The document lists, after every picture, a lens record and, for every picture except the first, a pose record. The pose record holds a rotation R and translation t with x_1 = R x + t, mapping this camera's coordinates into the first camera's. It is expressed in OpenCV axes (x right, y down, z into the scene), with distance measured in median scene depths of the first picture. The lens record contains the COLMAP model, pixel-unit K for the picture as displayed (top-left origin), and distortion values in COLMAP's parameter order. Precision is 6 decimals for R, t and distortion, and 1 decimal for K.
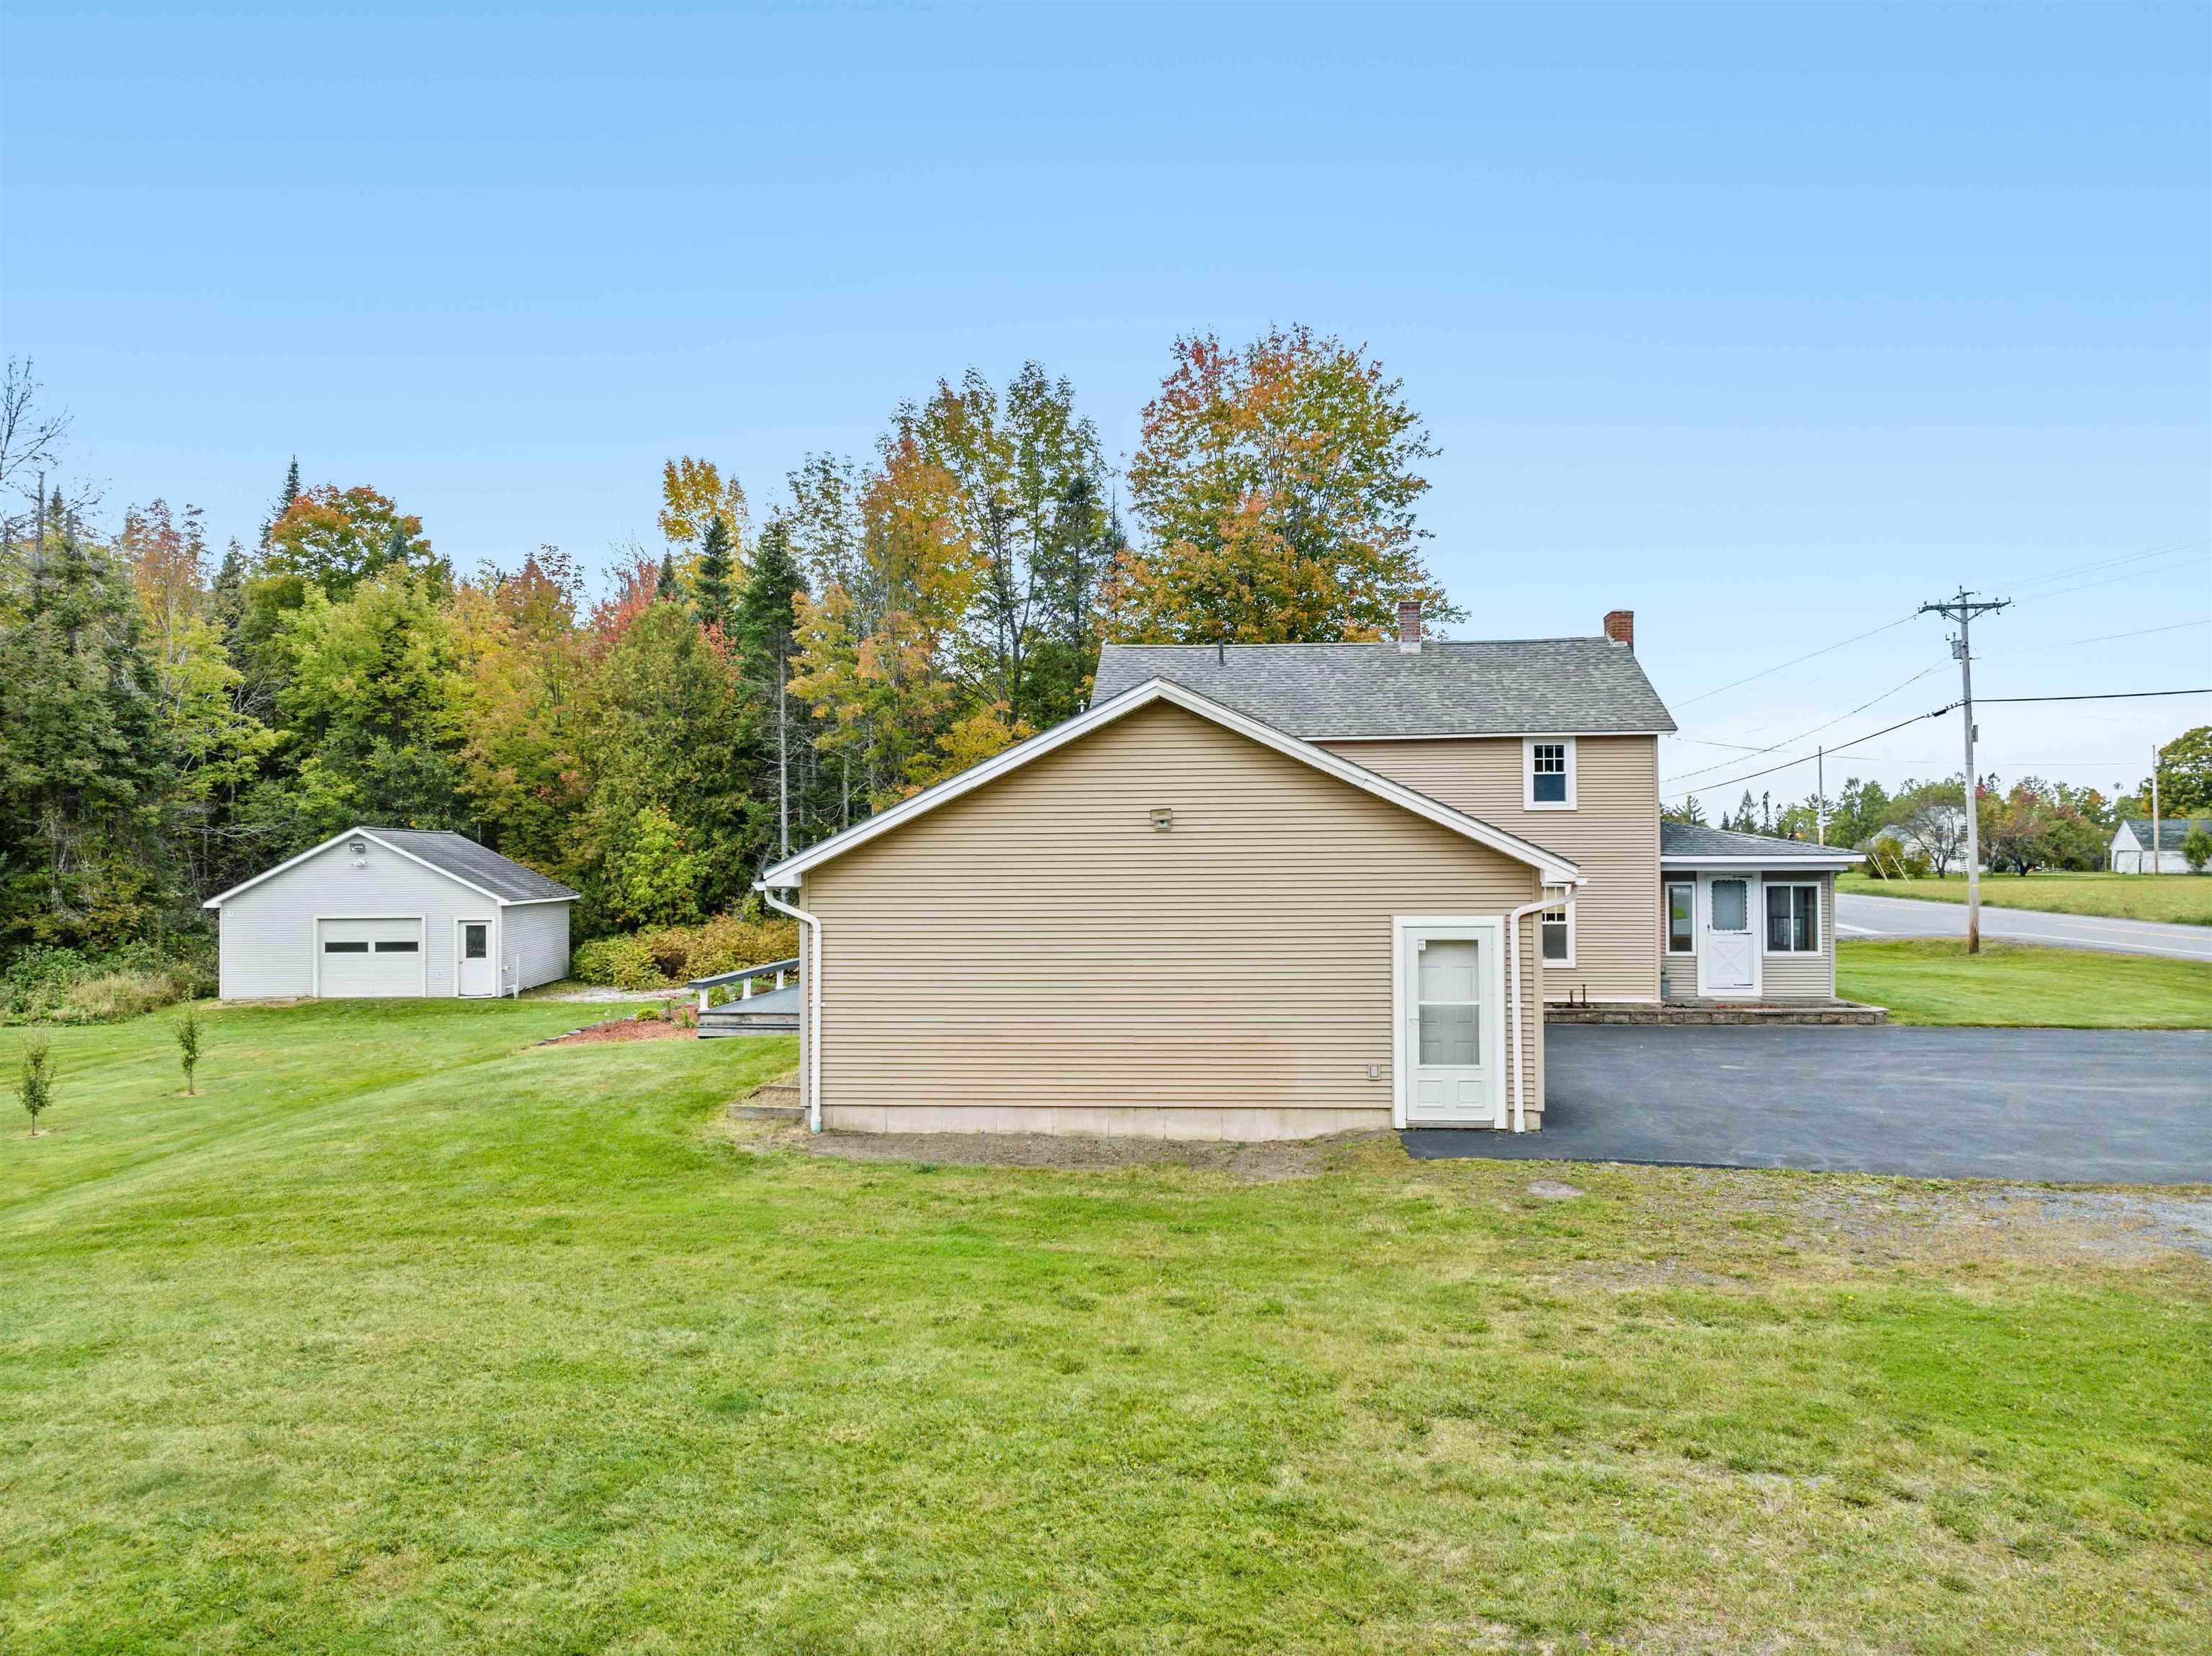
lens RADIAL K [[1563.0, 0, 1106.0], [0, 1563.0, 828.0], [0, 0, 1]] dist [-0.067051, 0.044369]
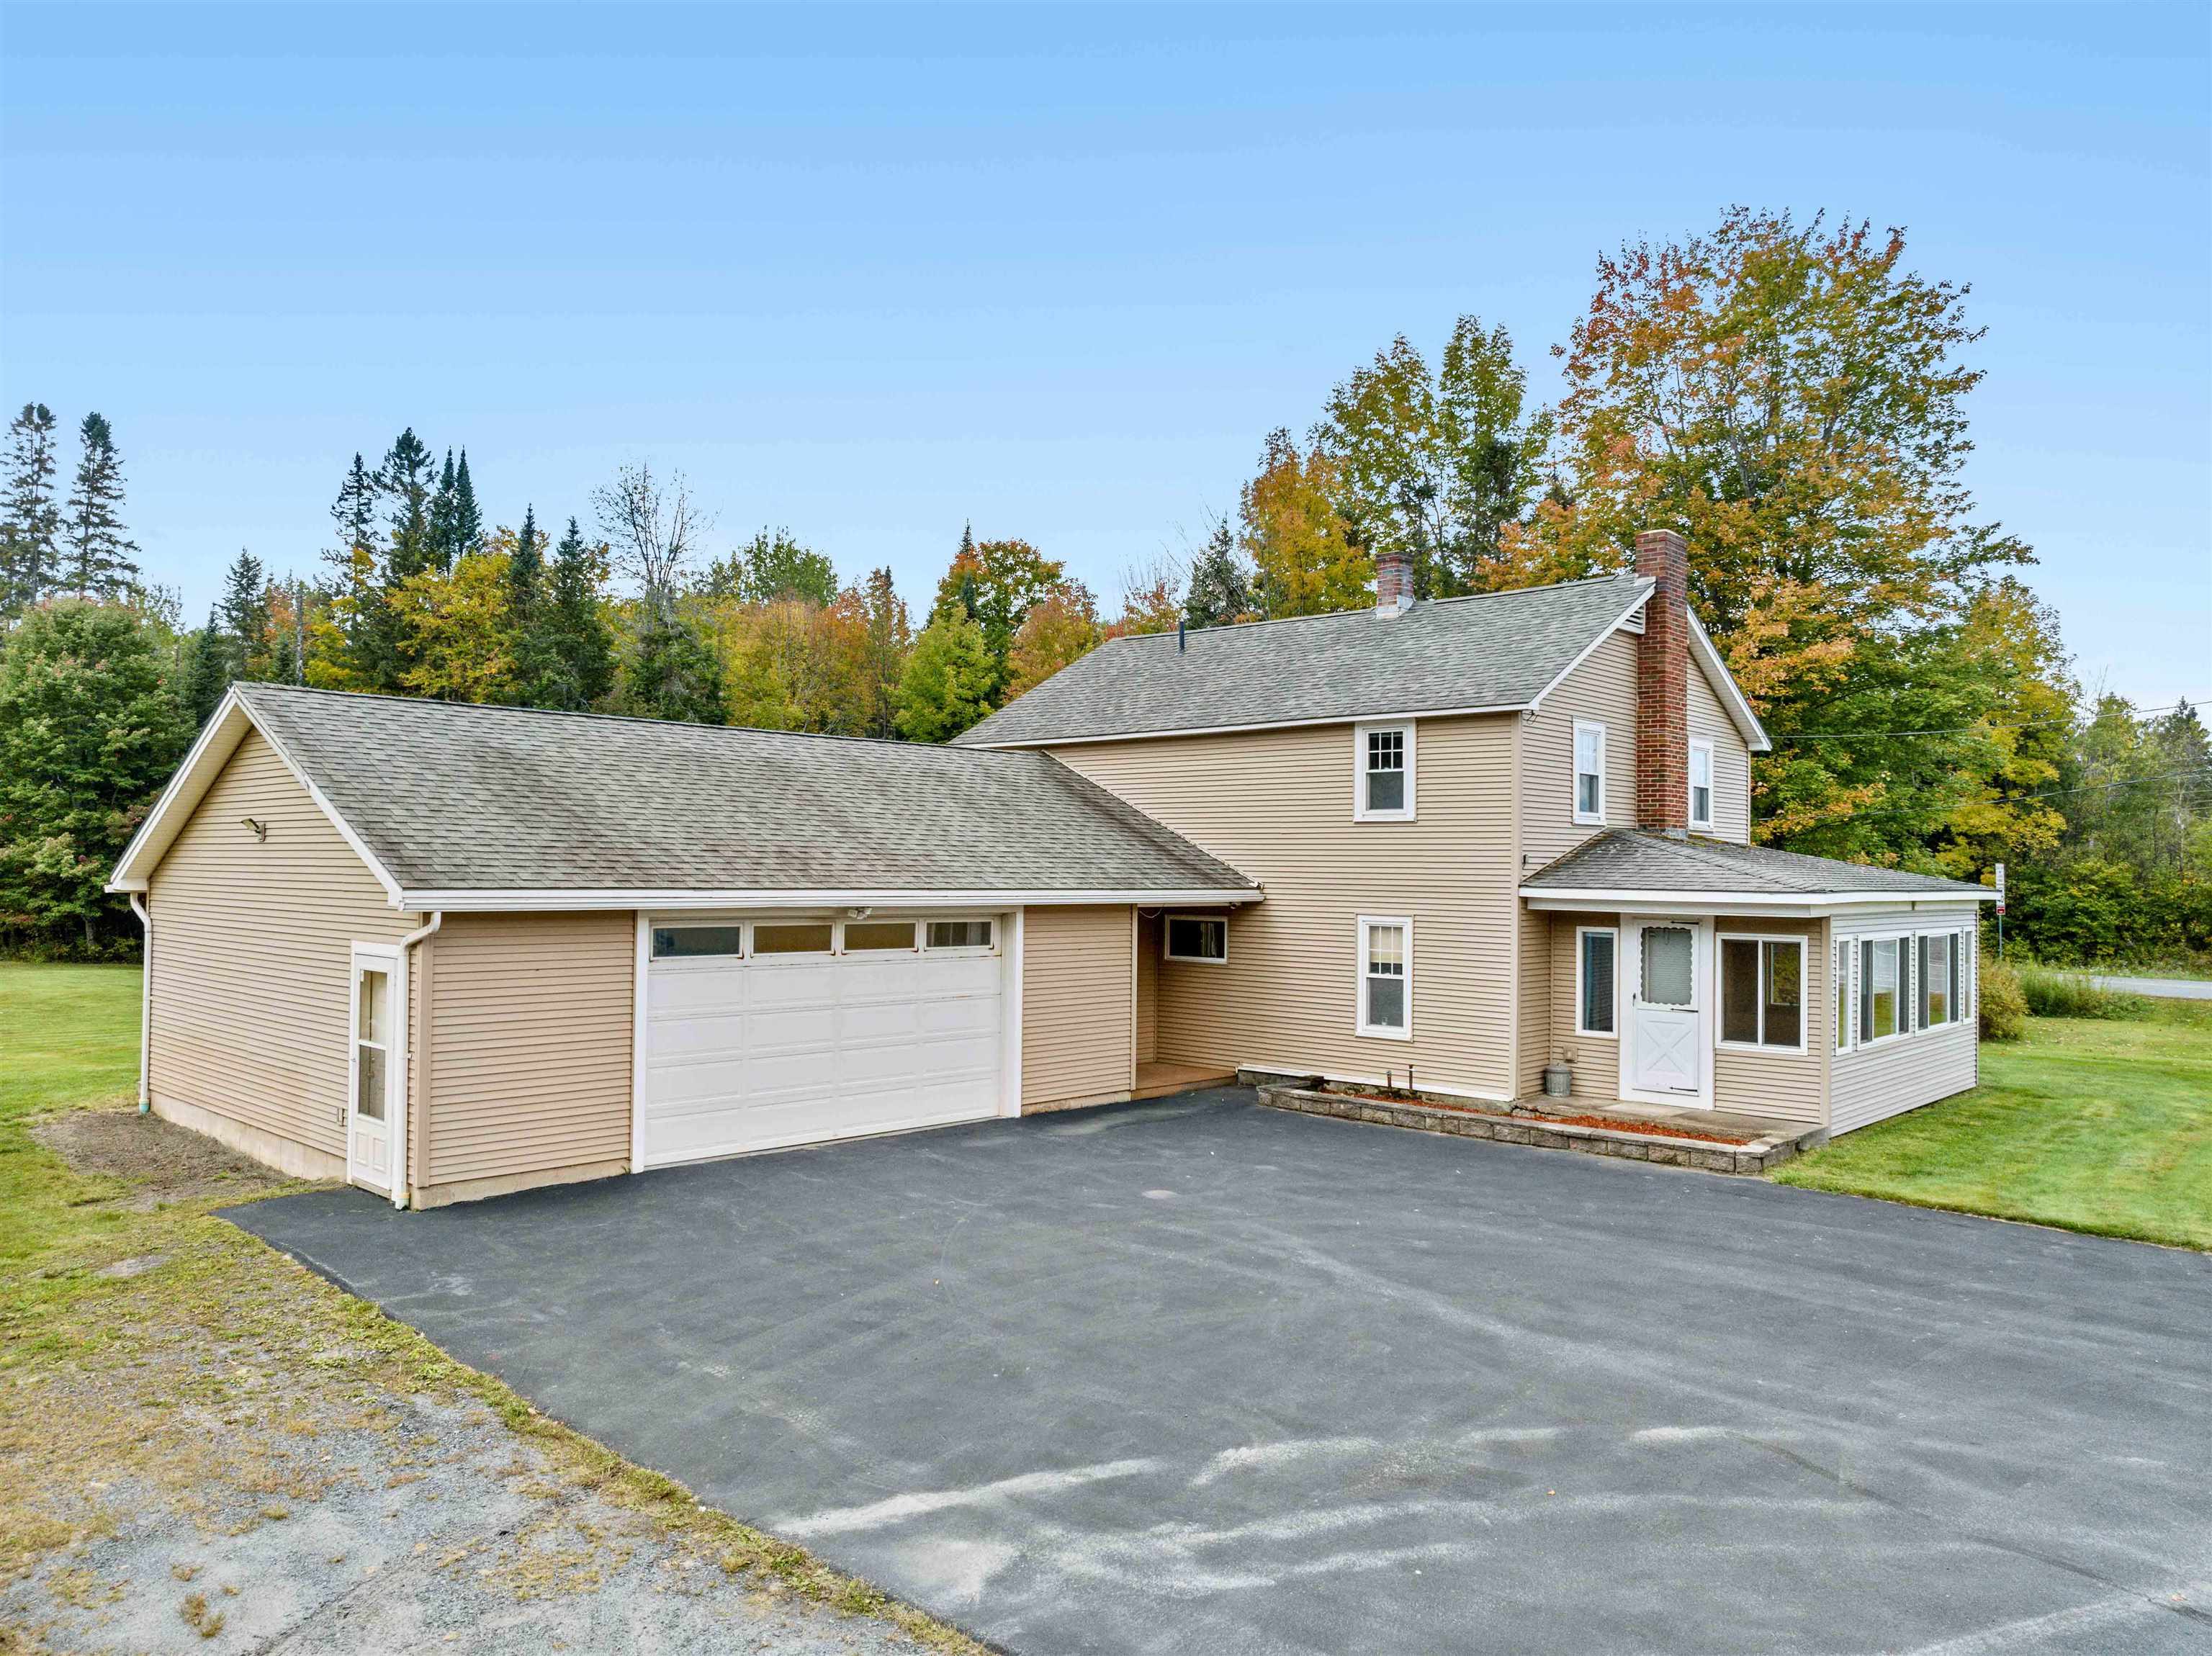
lens RADIAL K [[1577.7, 0, 1106.0], [0, 1577.7, 828.0], [0, 0, 1]] dist [-0.037506, 0.000619]
pose [[0.782555, -0.001352, -0.622580, 0.365462], [-0.007379, 0.999907, -0.011447, 0.000581], [0.622538, 0.013552, 0.782472, 0.193752]]
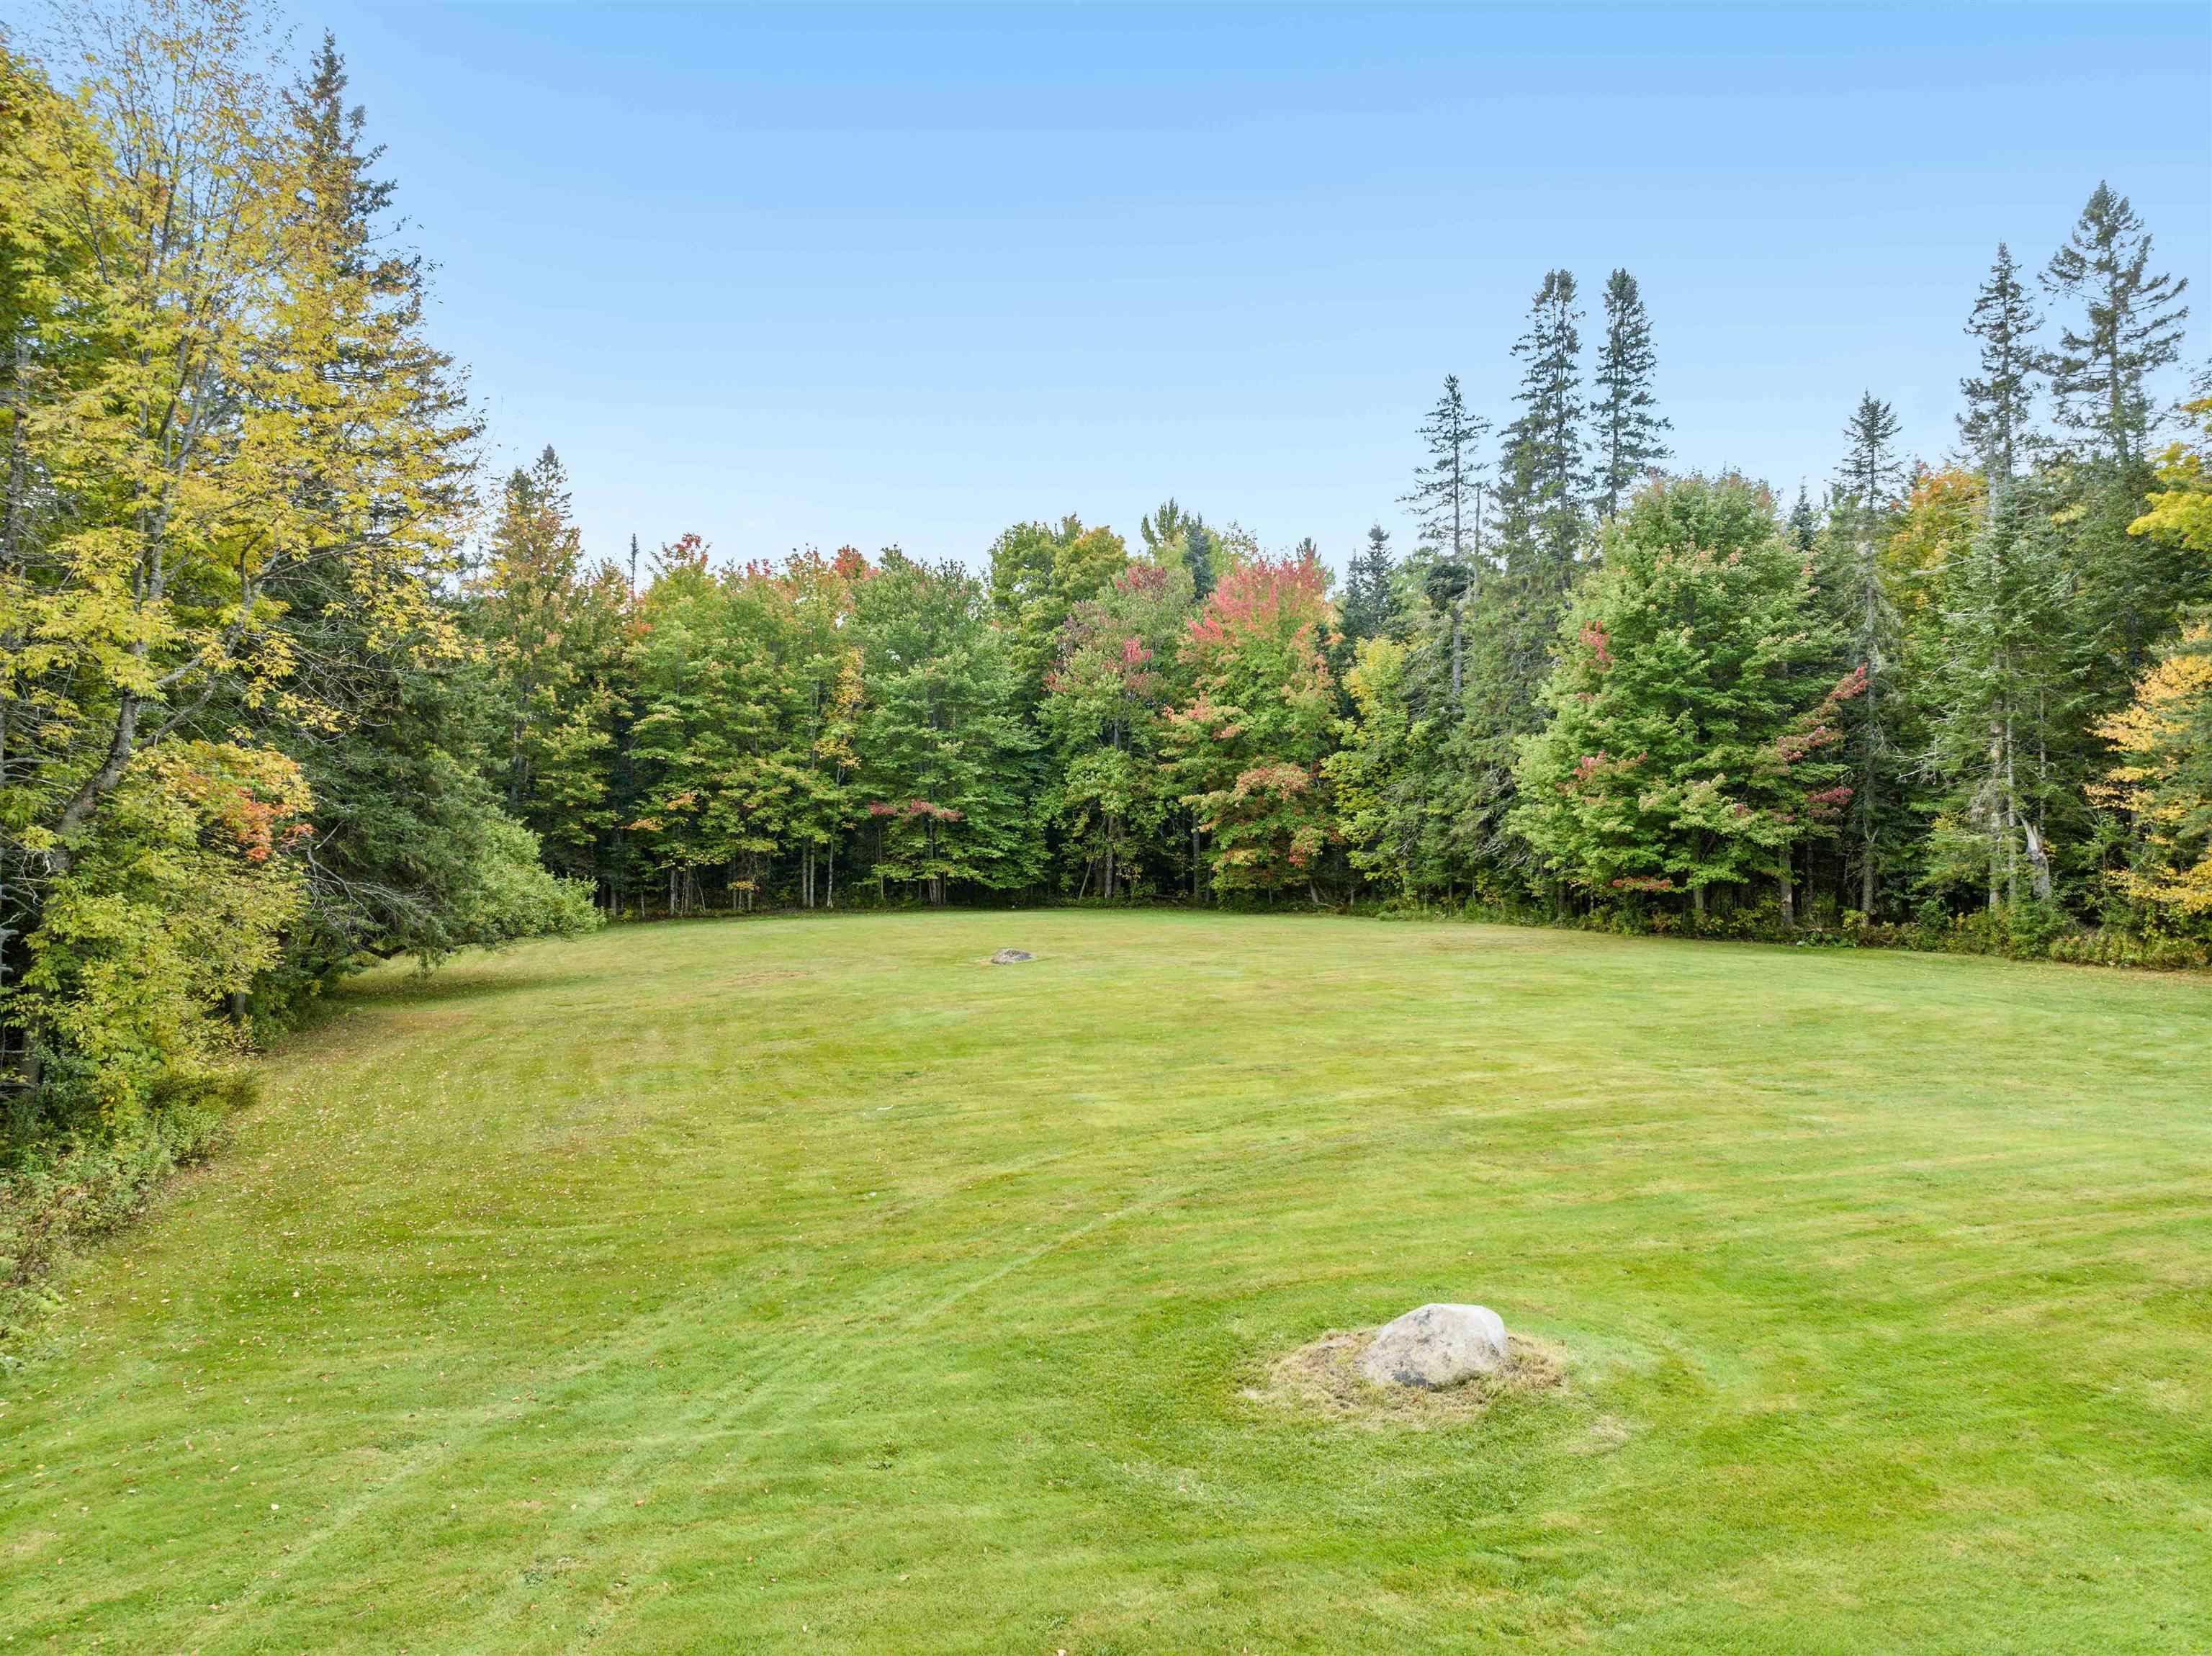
lens RADIAL K [[1541.9, 0, 1106.0], [0, 1541.9, 828.0], [0, 0, 1]] dist [-0.041303, 0.003076]
pose [[0.211998, 0.021349, -0.977037, -0.250297], [0.017919, 0.999508, 0.025728, -0.002004], [0.977106, -0.022962, 0.211511, 0.072011]]
